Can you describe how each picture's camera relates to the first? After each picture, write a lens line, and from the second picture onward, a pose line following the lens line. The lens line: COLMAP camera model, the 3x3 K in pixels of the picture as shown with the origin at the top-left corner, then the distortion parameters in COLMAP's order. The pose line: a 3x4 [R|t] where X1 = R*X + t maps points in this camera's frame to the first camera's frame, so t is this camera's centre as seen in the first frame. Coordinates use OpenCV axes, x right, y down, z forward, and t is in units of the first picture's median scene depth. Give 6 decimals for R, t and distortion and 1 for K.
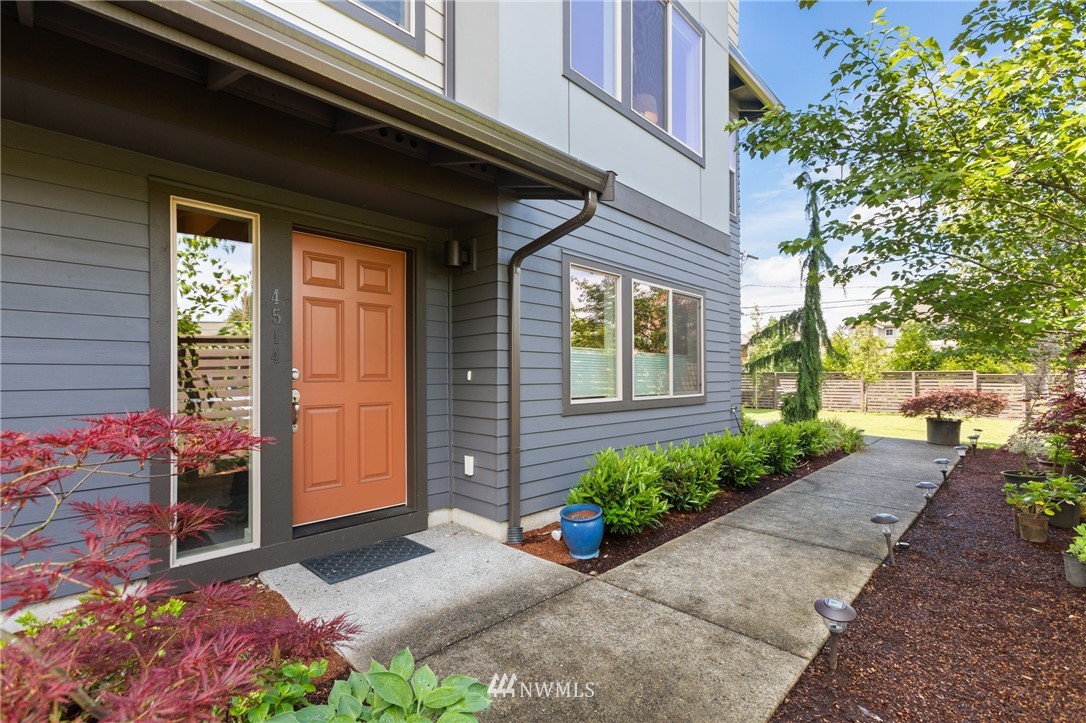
lens RADIAL K [[484.1, 0, 545.7], [0, 484.1, 351.1], [0, 0, 1]] dist [-0.025247, 0.016101]
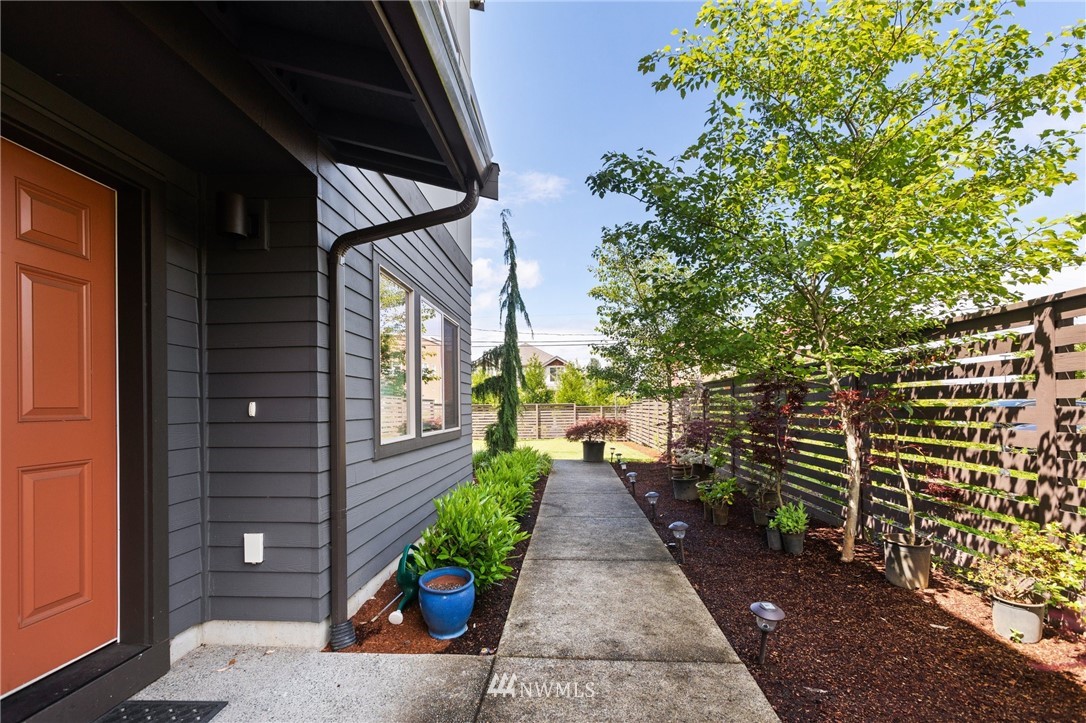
lens RADIAL K [[494.8, 0, 542.9], [0, 494.8, 387.7], [0, 0, 1]] dist [-0.023431, 0.018004]
pose [[0.751937, 0.021265, 0.658892, -0.300035], [-0.026833, 0.999639, -0.001640, 0.012445], [-0.658688, -0.016447, 0.752236, 0.249105]]
